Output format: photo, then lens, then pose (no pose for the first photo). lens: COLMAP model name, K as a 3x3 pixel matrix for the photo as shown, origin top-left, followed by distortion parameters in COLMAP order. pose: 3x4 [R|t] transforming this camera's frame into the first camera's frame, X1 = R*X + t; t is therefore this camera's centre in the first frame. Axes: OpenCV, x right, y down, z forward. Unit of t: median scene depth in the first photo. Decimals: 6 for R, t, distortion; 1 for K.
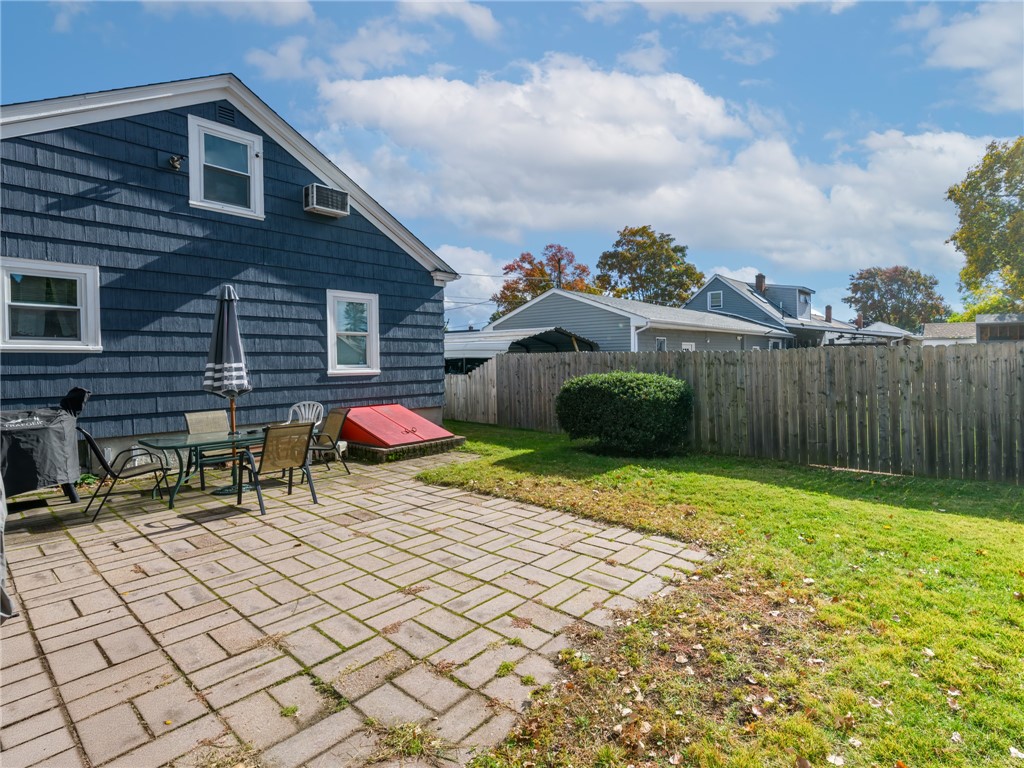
lens RADIAL K [[514.8, 0, 549.0], [0, 514.8, 386.0], [0, 0, 1]] dist [-0.000995, -0.000452]
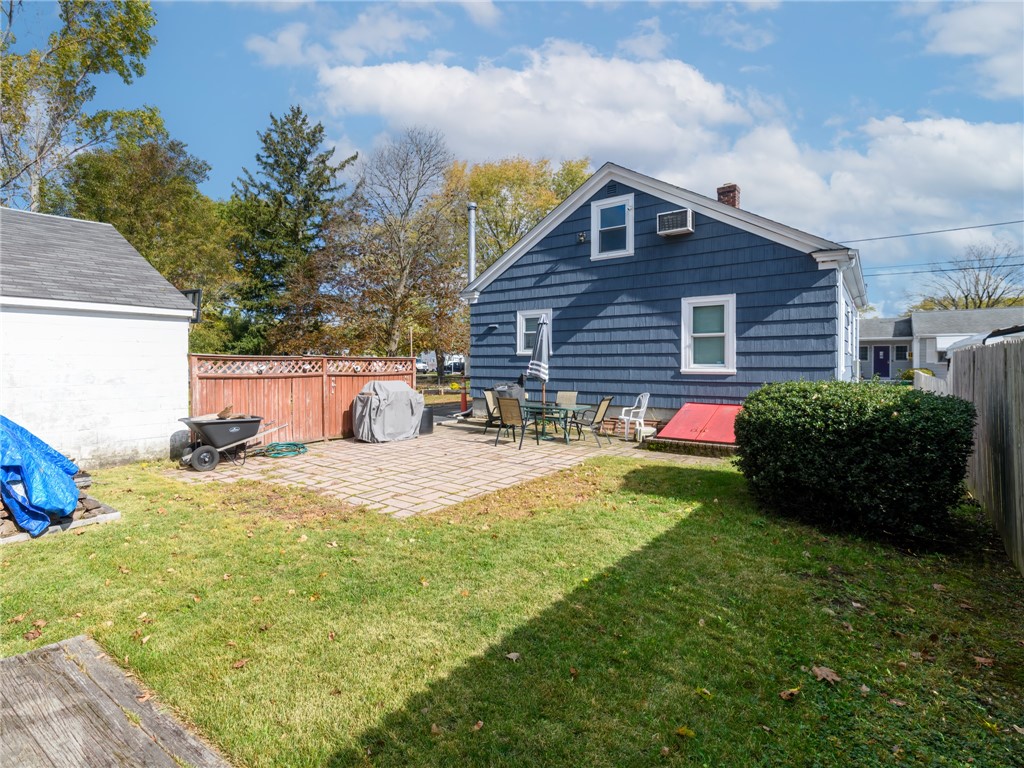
lens RADIAL K [[466.6, 0, 446.9], [0, 466.6, 386.3], [0, 0, 1]] dist [0.001228, 0.000097]
pose [[0.018529, 0.059144, -0.998077, 0.687717], [-0.050912, 0.997010, 0.058136, -0.028345], [0.998531, 0.049737, 0.021484, 0.519119]]
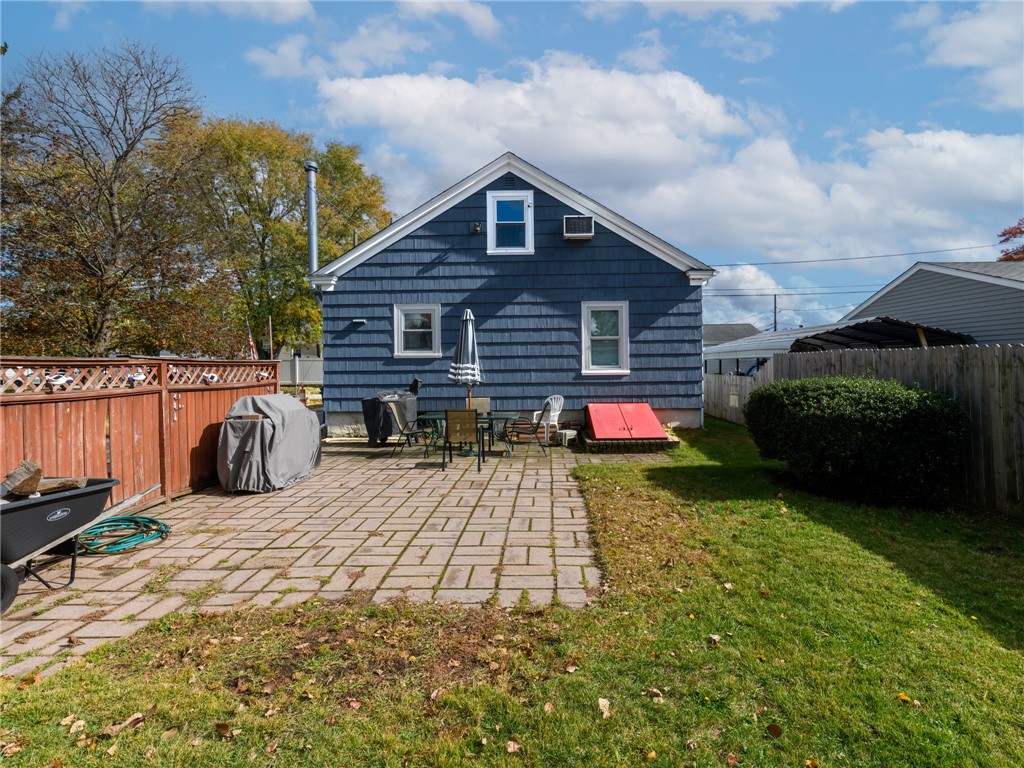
lens RADIAL K [[487.7, 0, 512.0], [0, 487.7, 384.0], [0, 0, 1]] dist [0.000769, -0.000332]
pose [[0.615034, 0.033465, -0.787790, 0.404300], [-0.034607, 0.999282, 0.015431, -0.011780], [0.787741, 0.017772, 0.615751, 0.208890]]
